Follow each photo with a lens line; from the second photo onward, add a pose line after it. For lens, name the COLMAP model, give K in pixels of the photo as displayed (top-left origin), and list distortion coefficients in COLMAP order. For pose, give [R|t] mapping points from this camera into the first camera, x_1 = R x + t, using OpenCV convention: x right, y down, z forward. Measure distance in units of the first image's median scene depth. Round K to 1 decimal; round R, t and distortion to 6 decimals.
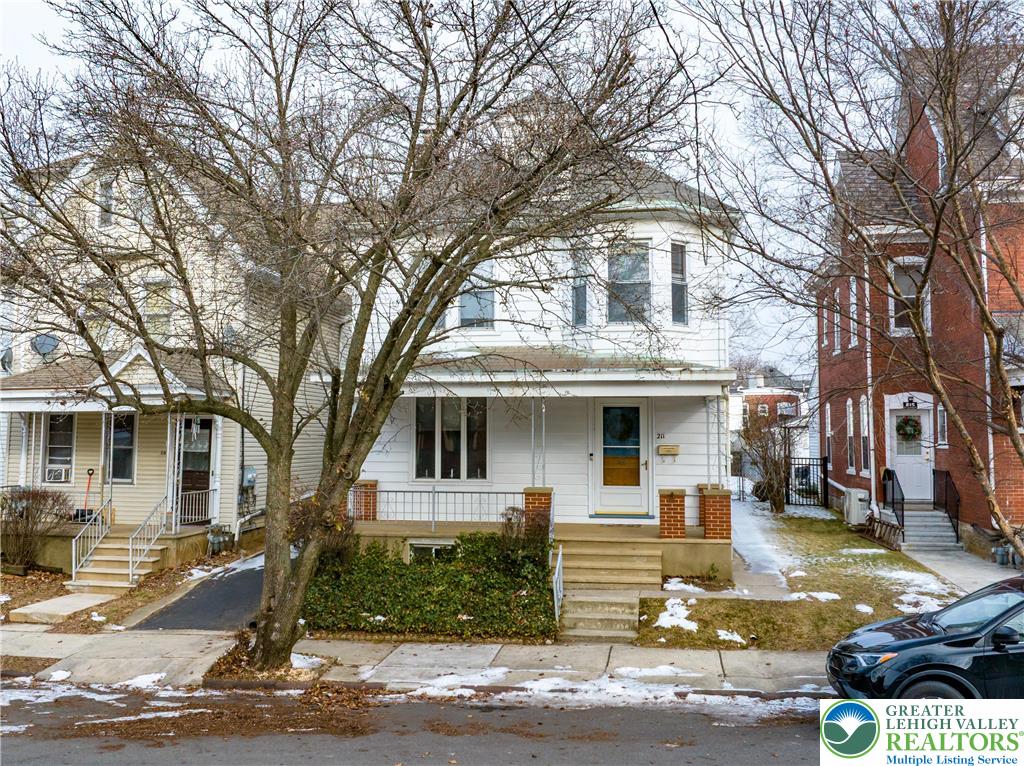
lens RADIAL K [[1013.8, 0, 474.5], [0, 1013.8, 381.1], [0, 0, 1]] dist [-0.006999, -0.013724]
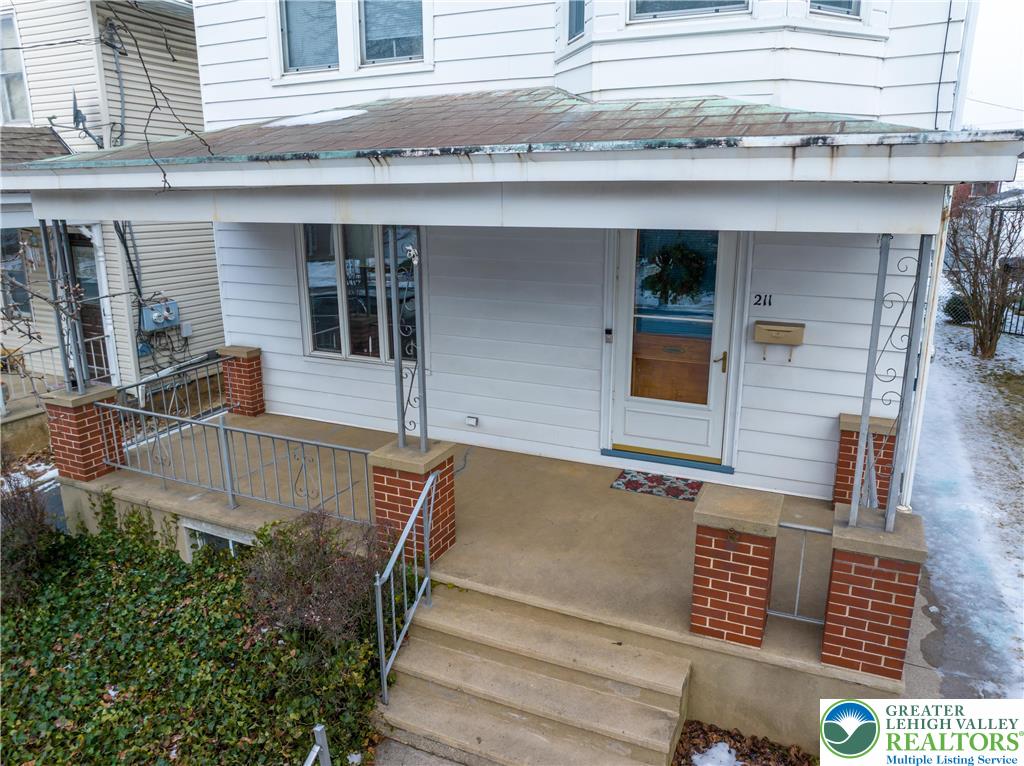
lens RADIAL K [[716.8, 0, 512.0], [0, 716.8, 383.0], [0, 0, 1]] dist [-0.041898, 0.008277]
pose [[0.967191, 0.057175, -0.247535, 0.156384], [0.023572, 0.949947, 0.311522, -0.009835], [0.252956, -0.307136, 0.917432, 0.676990]]
